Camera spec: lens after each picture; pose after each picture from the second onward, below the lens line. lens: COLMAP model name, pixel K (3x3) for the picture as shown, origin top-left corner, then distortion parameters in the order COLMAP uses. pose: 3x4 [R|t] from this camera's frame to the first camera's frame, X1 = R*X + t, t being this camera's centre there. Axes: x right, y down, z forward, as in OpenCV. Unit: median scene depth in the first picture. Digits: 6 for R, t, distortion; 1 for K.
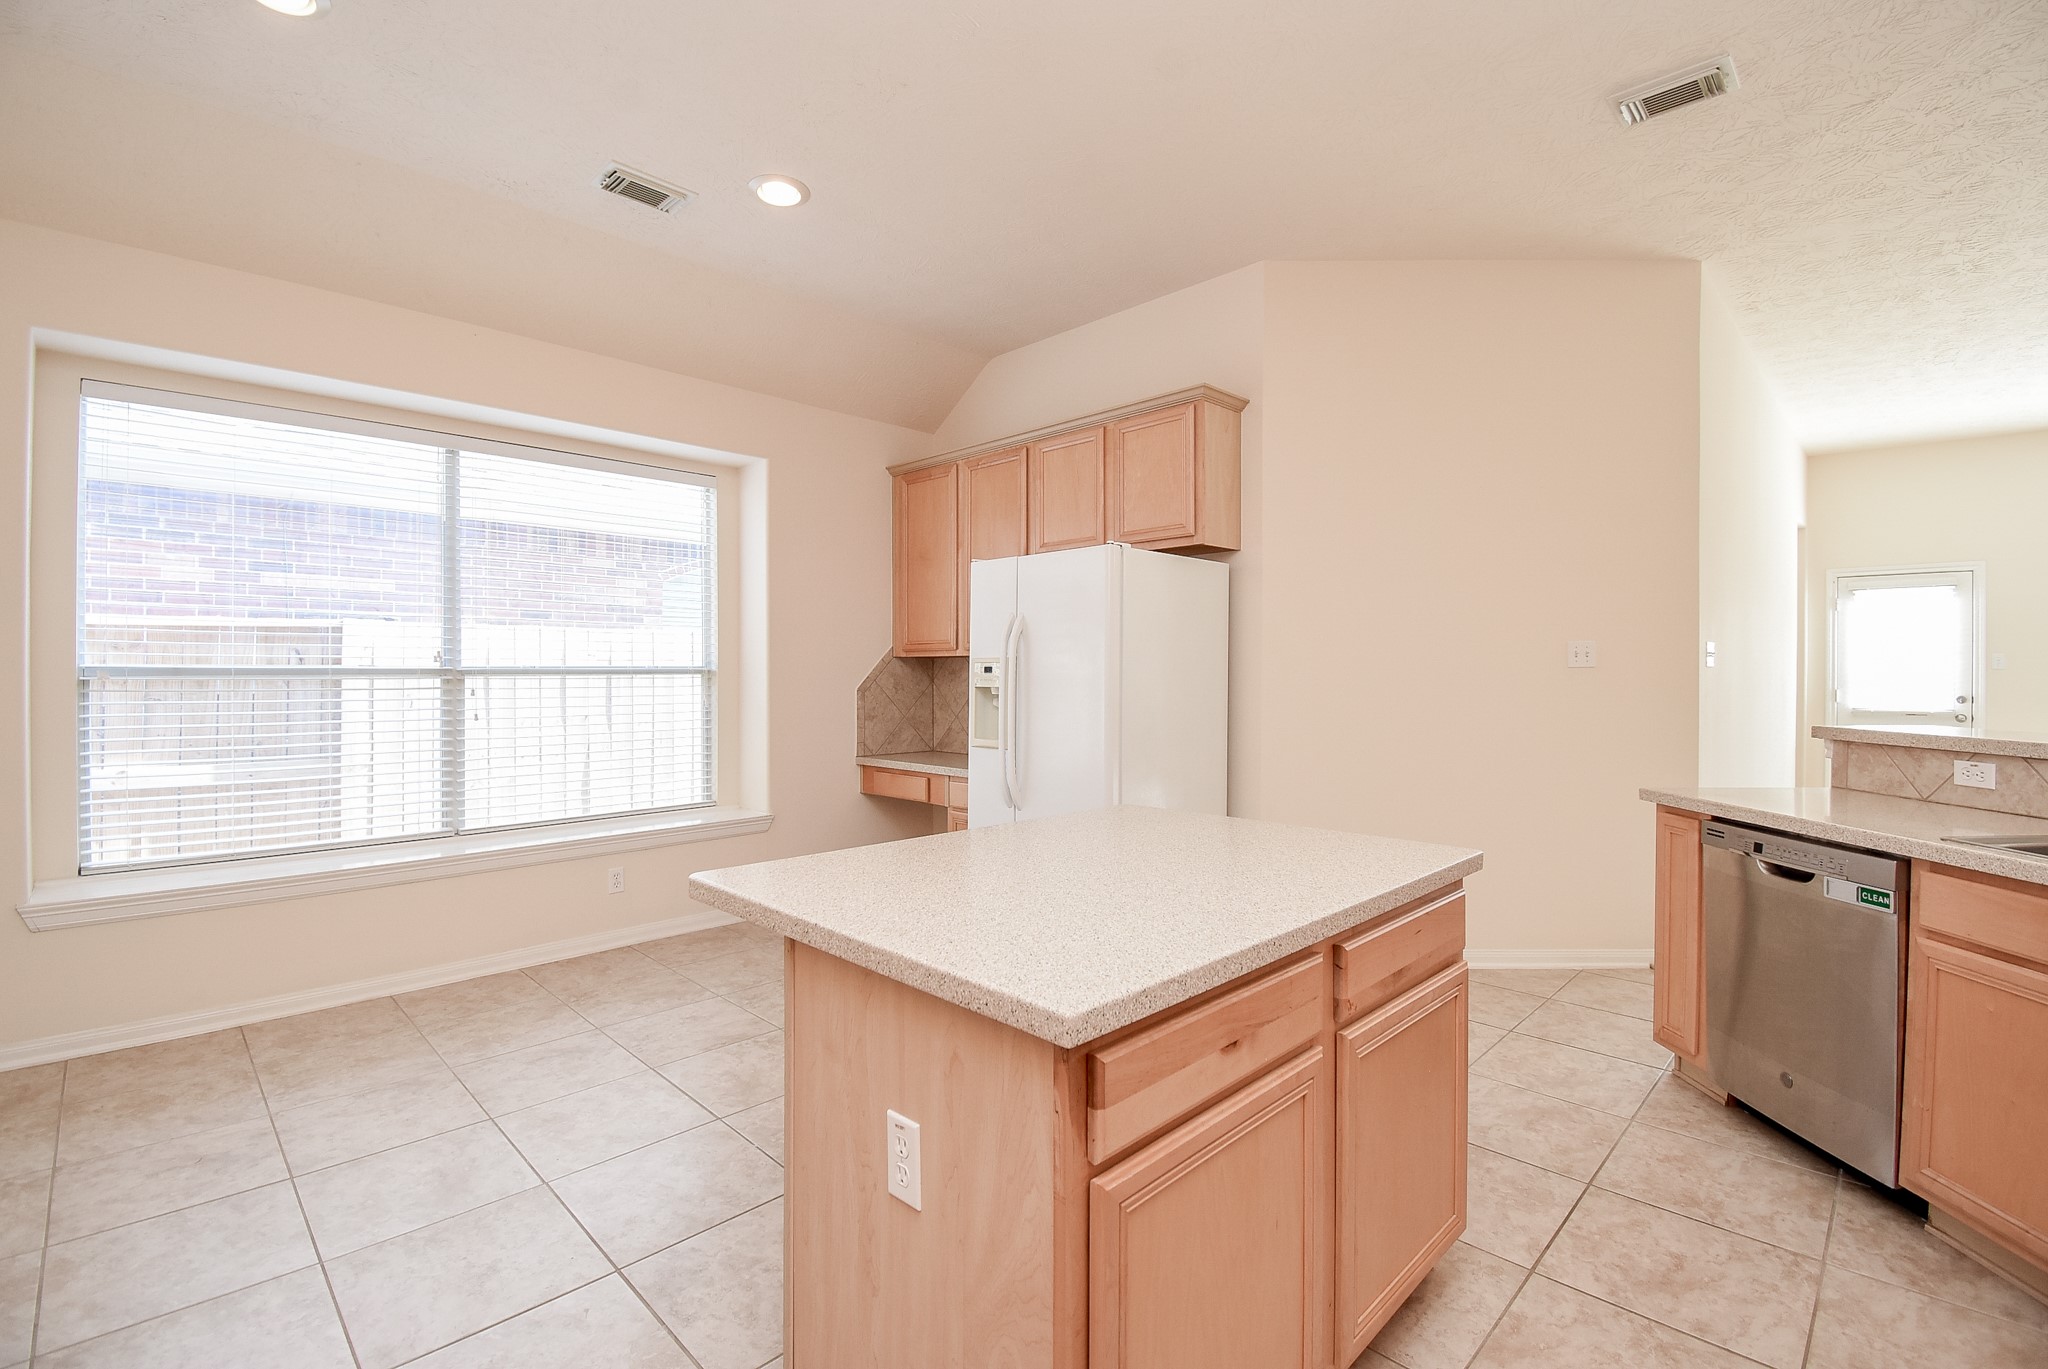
lens RADIAL K [[909.9, 0, 1042.6], [0, 909.9, 675.0], [0, 0, 1]] dist [-0.004644, -0.010885]
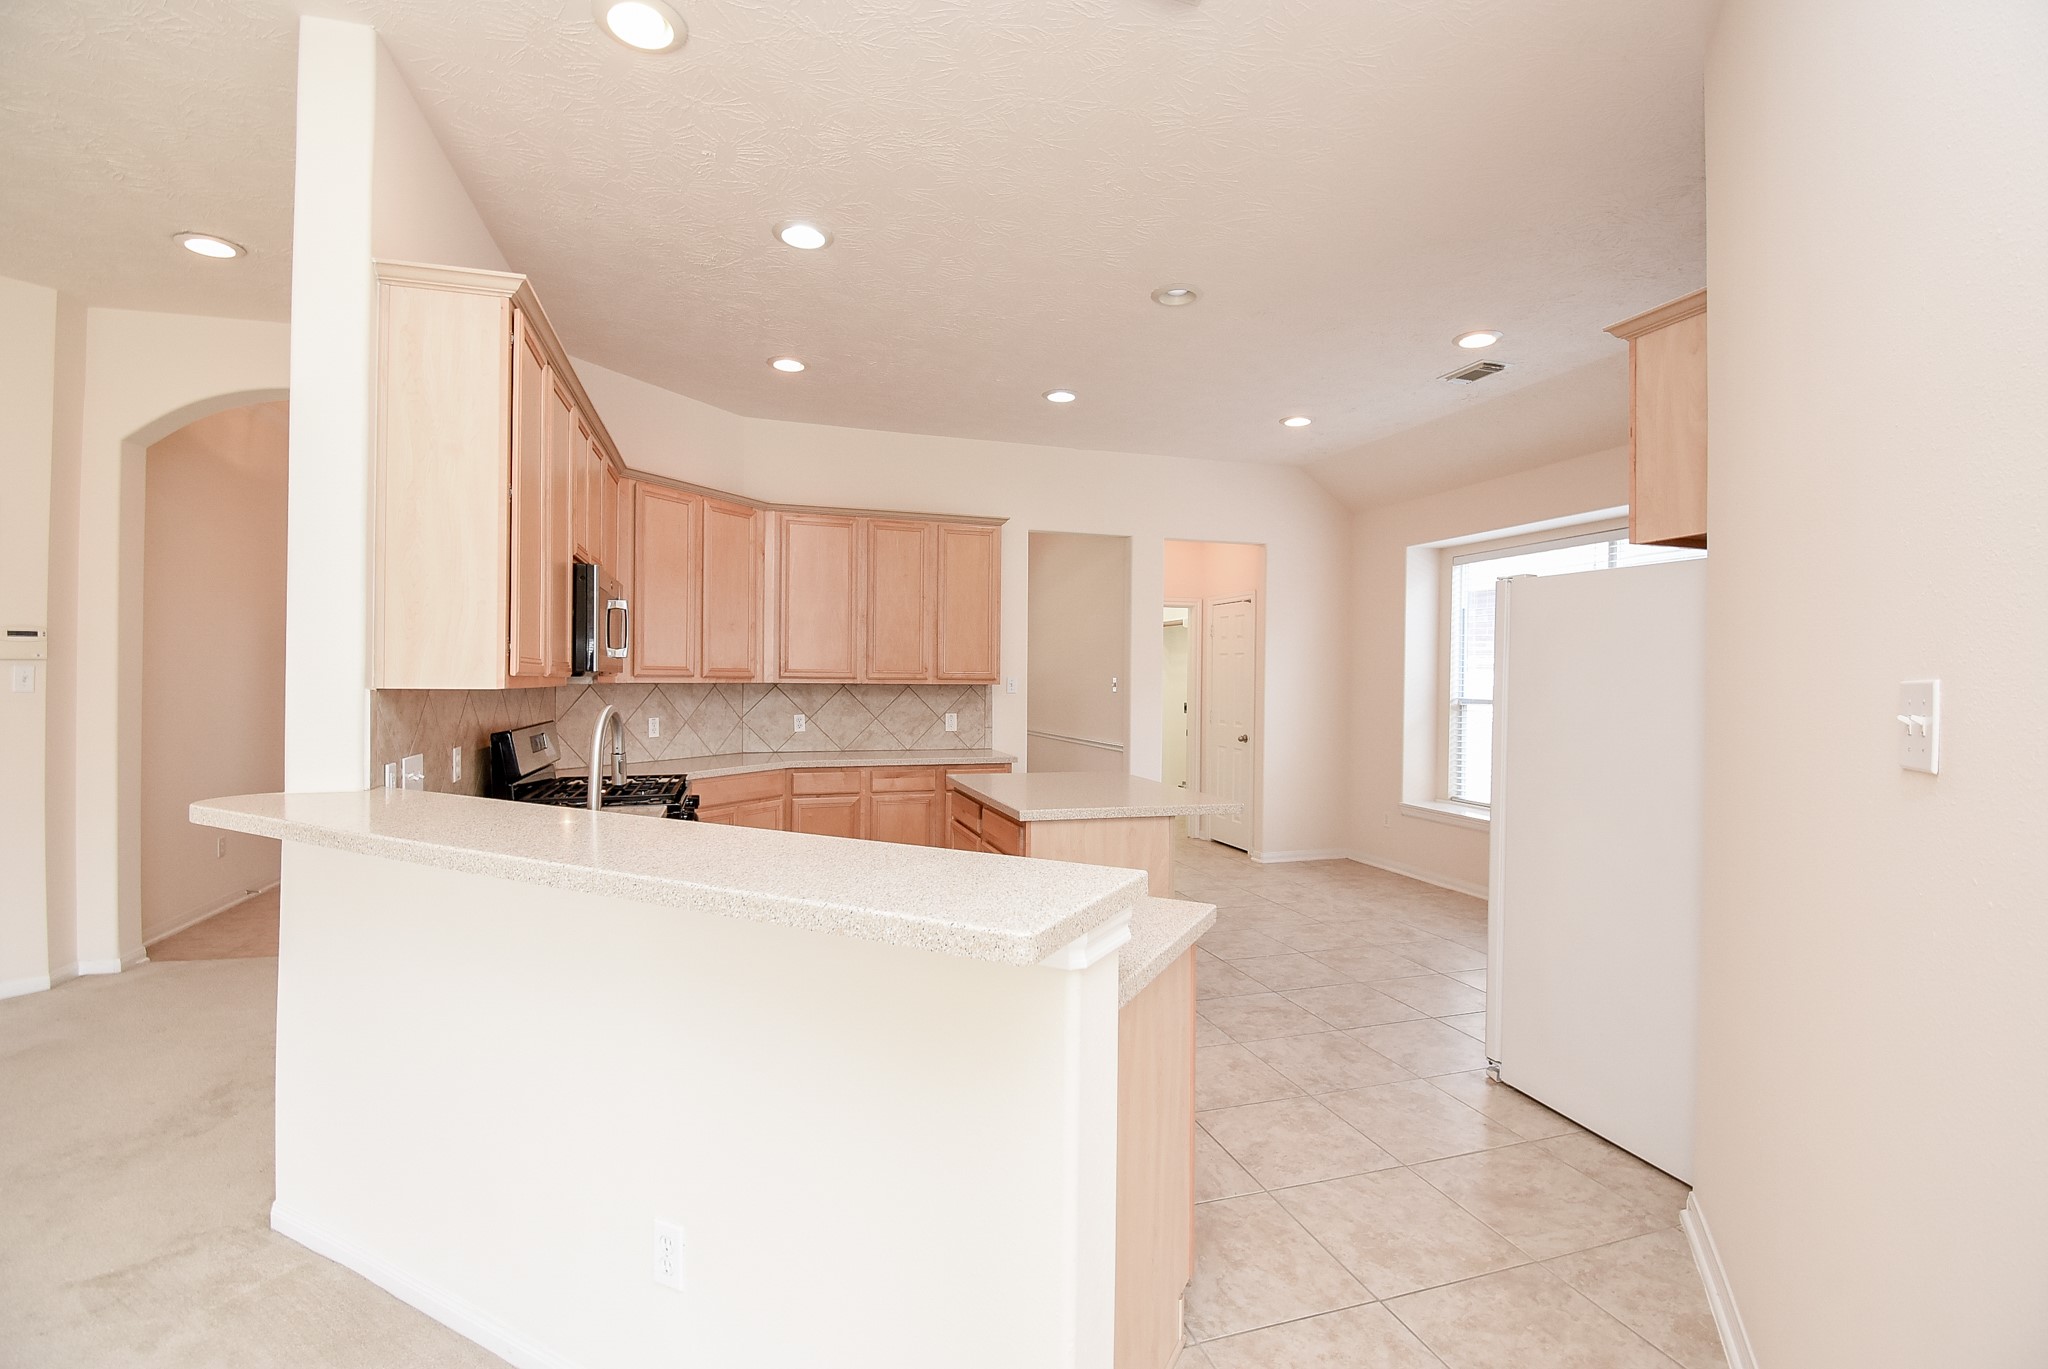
lens RADIAL K [[909.9, 0, 1023.2], [0, 909.9, 678.7], [0, 0, 1]] dist [-0.004644, -0.010885]
pose [[-0.466015, -0.009519, -0.884726, 1.193267], [-0.024840, 0.999689, 0.002328, -0.031813], [0.884428, 0.023062, -0.466106, 1.073731]]
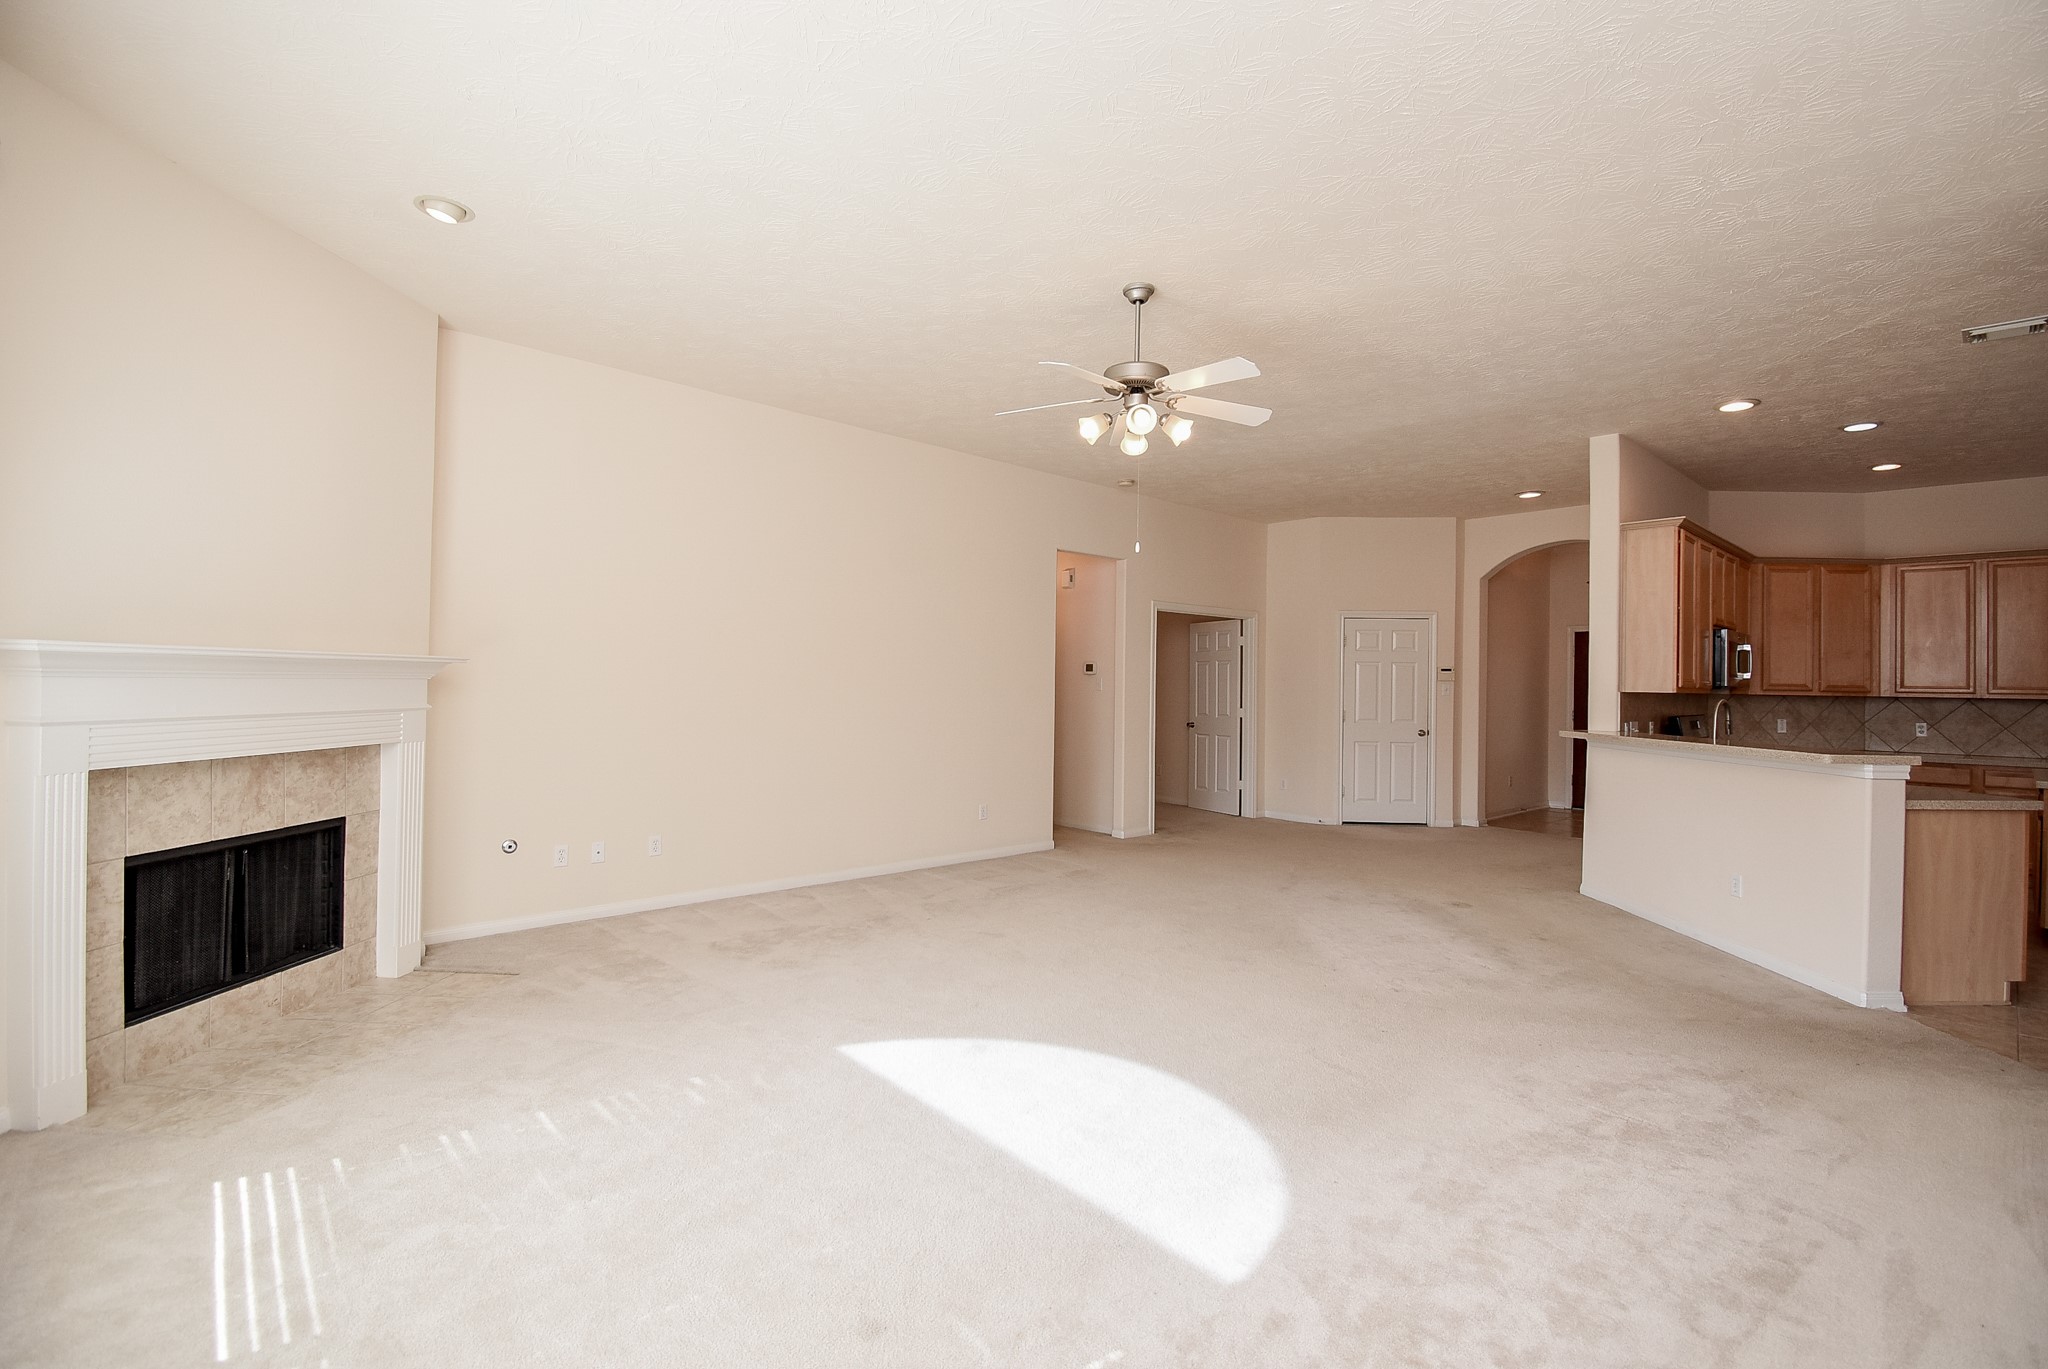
lens RADIAL K [[909.9, 0, 1030.6], [0, 909.9, 675.5], [0, 0, 1]] dist [-0.004644, -0.010885]
pose [[-0.998646, -0.021989, 0.047151, 1.907745], [-0.021756, 0.999748, 0.005448, -0.025942], [-0.047259, 0.004415, -0.998873, 2.173317]]
